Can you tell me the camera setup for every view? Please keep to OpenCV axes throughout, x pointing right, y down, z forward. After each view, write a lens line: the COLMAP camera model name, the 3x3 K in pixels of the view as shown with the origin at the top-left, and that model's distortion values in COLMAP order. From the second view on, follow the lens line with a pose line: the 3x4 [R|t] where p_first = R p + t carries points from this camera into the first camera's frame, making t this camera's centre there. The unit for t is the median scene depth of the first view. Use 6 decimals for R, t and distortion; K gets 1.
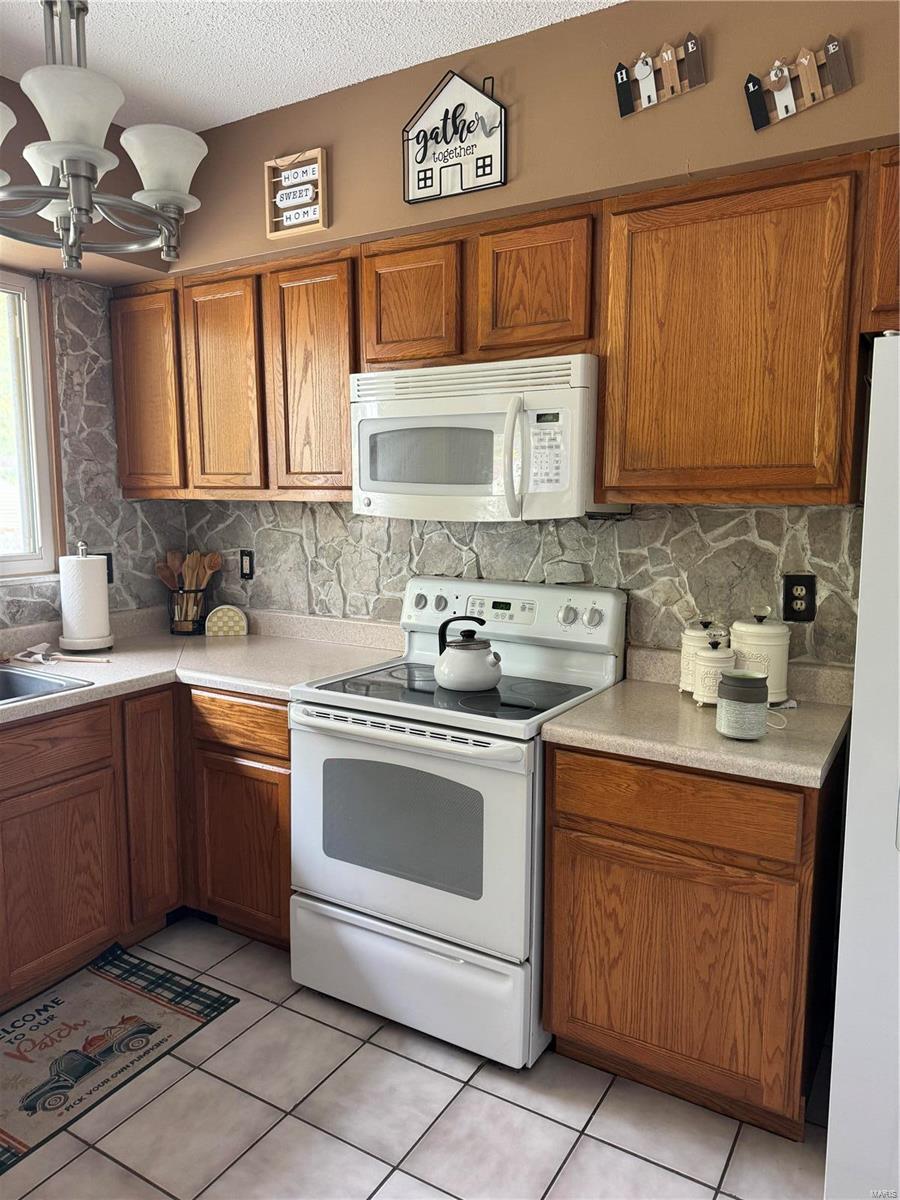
lens RADIAL K [[828.4, 0, 450.0], [0, 828.4, 600.0], [0, 0, 1]] dist [0.057160, -0.075221]
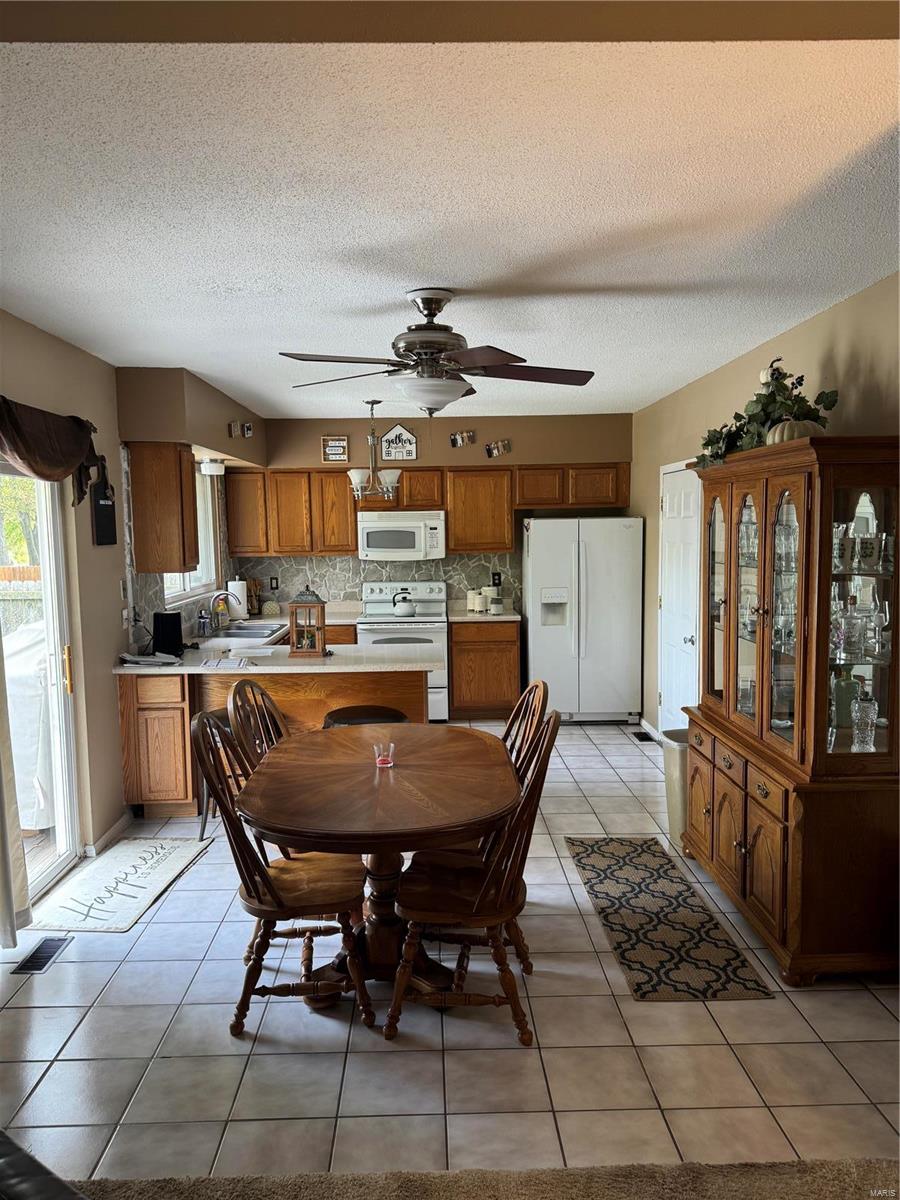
lens RADIAL K [[828.4, 0, 450.0], [0, 828.4, 600.0], [0, 0, 1]] dist [0.057160, -0.075221]
pose [[0.844026, -0.064661, 0.532389, -1.575967], [0.085110, 0.996274, -0.013928, 0.114096], [-0.529505, 0.057067, 0.846385, -1.786476]]
